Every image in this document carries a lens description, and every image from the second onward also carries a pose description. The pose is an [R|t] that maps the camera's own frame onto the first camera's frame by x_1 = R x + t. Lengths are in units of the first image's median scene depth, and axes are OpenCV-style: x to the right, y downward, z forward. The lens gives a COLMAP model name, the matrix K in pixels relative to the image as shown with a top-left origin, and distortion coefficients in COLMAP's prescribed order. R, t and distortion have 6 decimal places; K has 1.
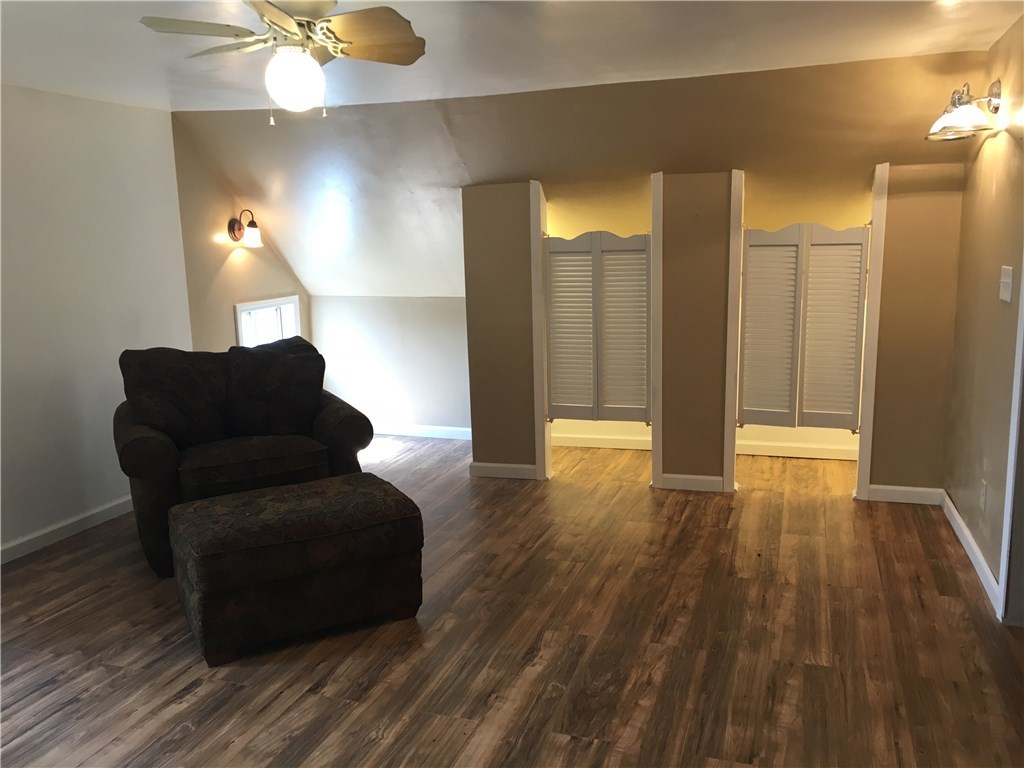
lens RADIAL K [[868.1, 0, 505.8], [0, 868.1, 388.2], [0, 0, 1]] dist [0.082799, -0.110102]
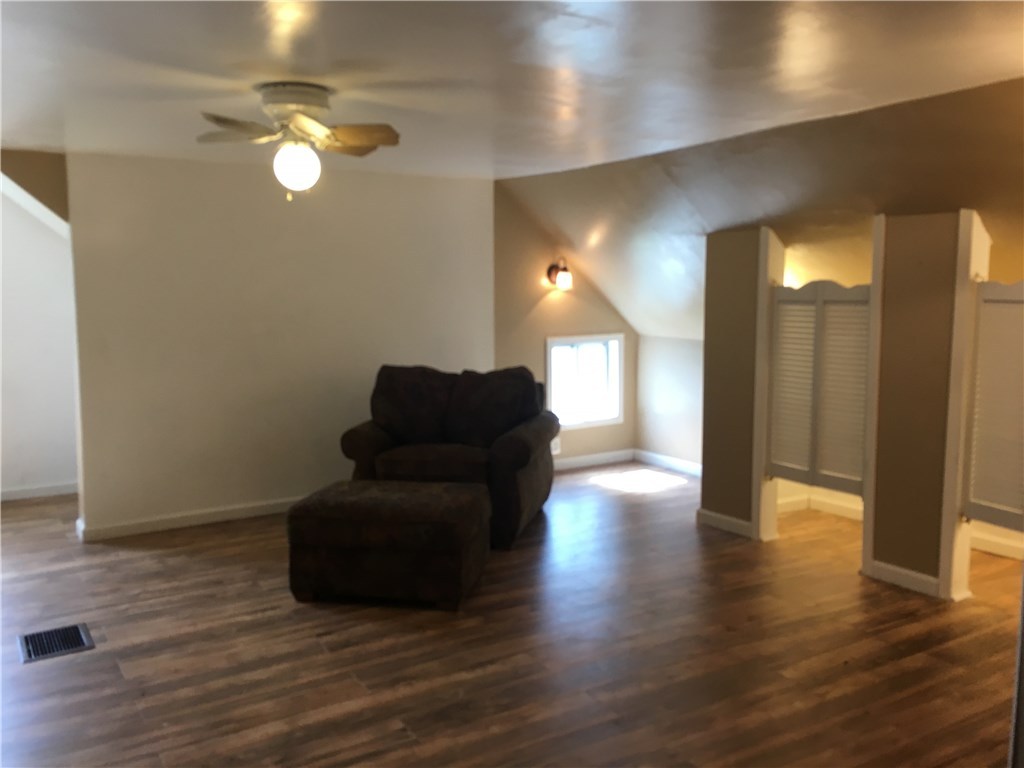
lens RADIAL K [[859.7, 0, 512.0], [0, 859.7, 384.0], [0, 0, 1]] dist [0.049161, -0.004453]
pose [[0.773613, 0.092794, -0.626828, 0.439652], [-0.124284, 0.992225, -0.006502, -0.025328], [0.621351, 0.082934, 0.779131, 0.097777]]
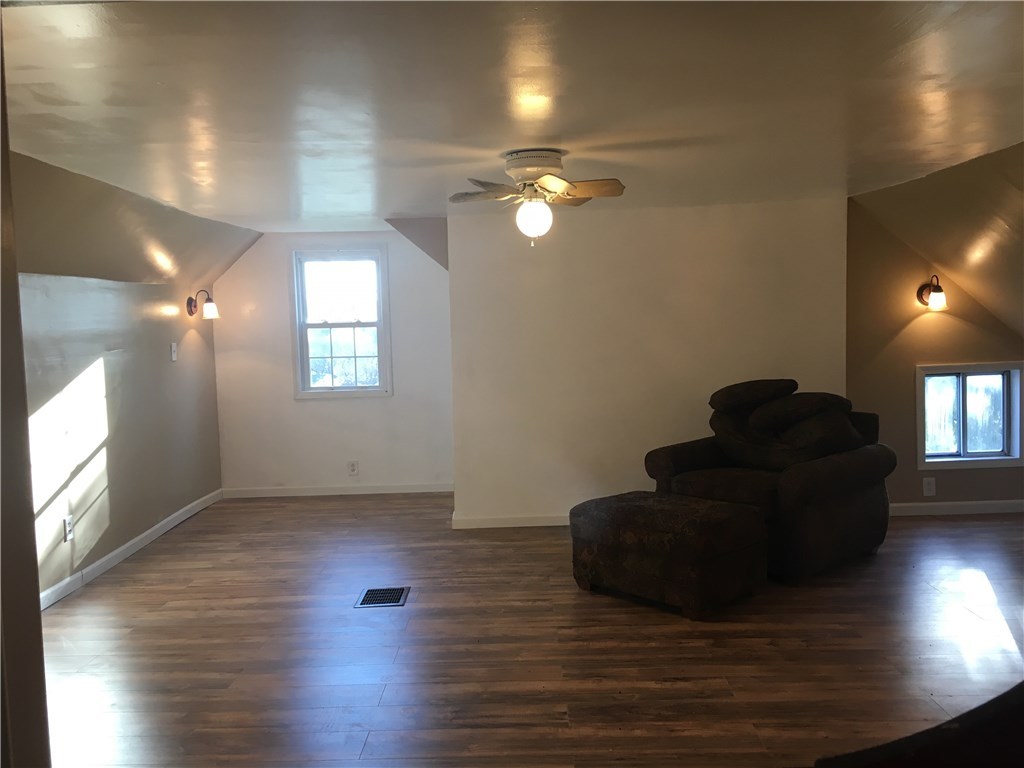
lens RADIAL K [[868.1, 0, 505.8], [0, 868.1, 388.2], [0, 0, 1]] dist [0.082799, -0.110102]
pose [[0.300492, 0.086518, -0.949852, 0.632301], [-0.140038, 0.989087, 0.045790, -0.056119], [0.943448, 0.119256, 0.309328, 0.250514]]
